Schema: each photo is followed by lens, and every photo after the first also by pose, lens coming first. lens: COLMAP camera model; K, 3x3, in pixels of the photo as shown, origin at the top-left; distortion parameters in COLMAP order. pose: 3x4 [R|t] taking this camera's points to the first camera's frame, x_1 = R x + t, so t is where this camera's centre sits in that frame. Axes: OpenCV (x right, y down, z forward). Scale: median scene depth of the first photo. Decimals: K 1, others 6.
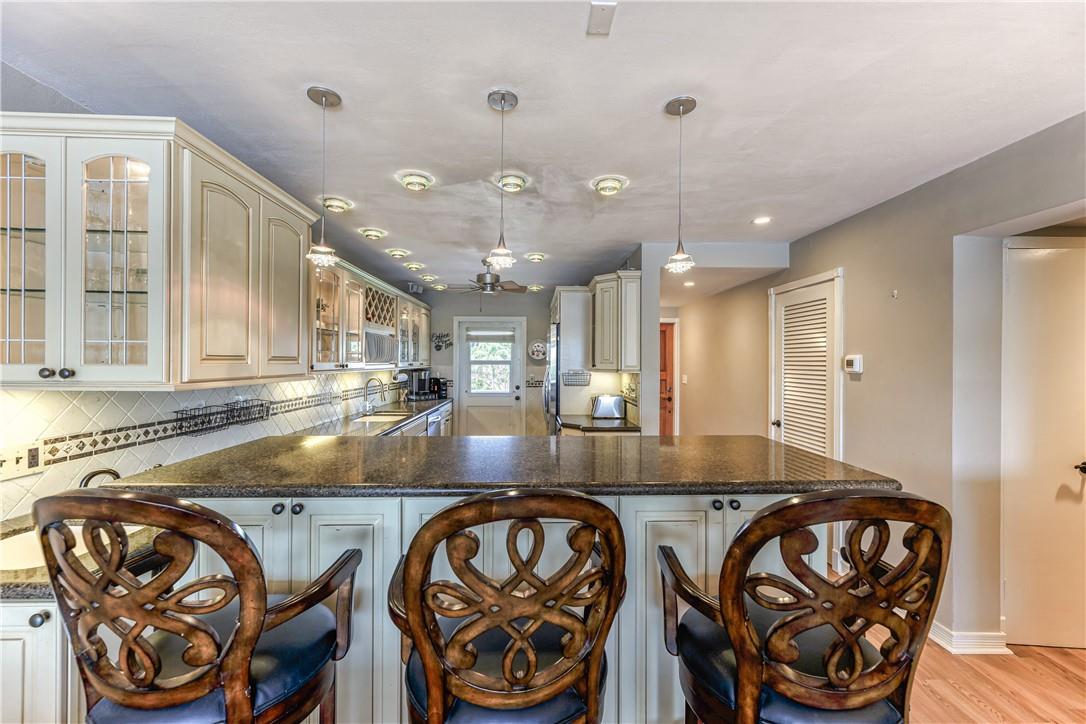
lens RADIAL K [[436.9, 0, 544.1], [0, 436.9, 359.7], [0, 0, 1]] dist [0.003695, 0.000216]
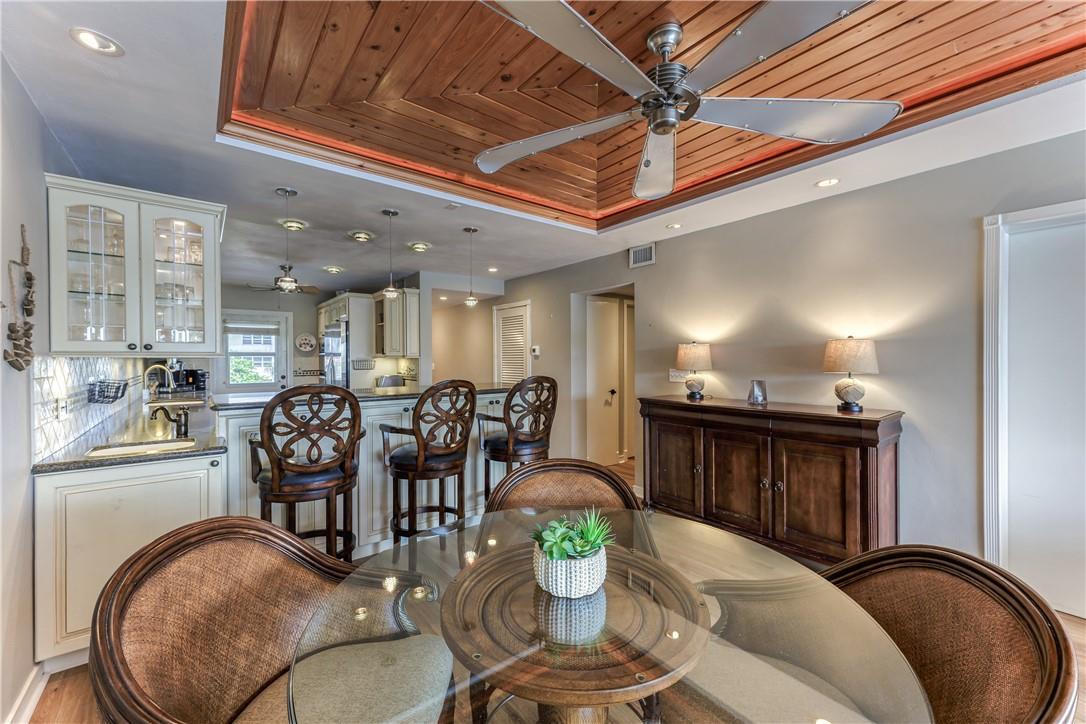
lens RADIAL K [[435.0, 0, 546.8], [0, 435.0, 361.5], [0, 0, 1]] dist [0.001958, -0.000002]
pose [[0.799595, -0.011805, 0.600423, -0.393294], [0.006178, 0.999916, 0.011432, 0.034425], [-0.600507, -0.005432, 0.799601, -0.547992]]
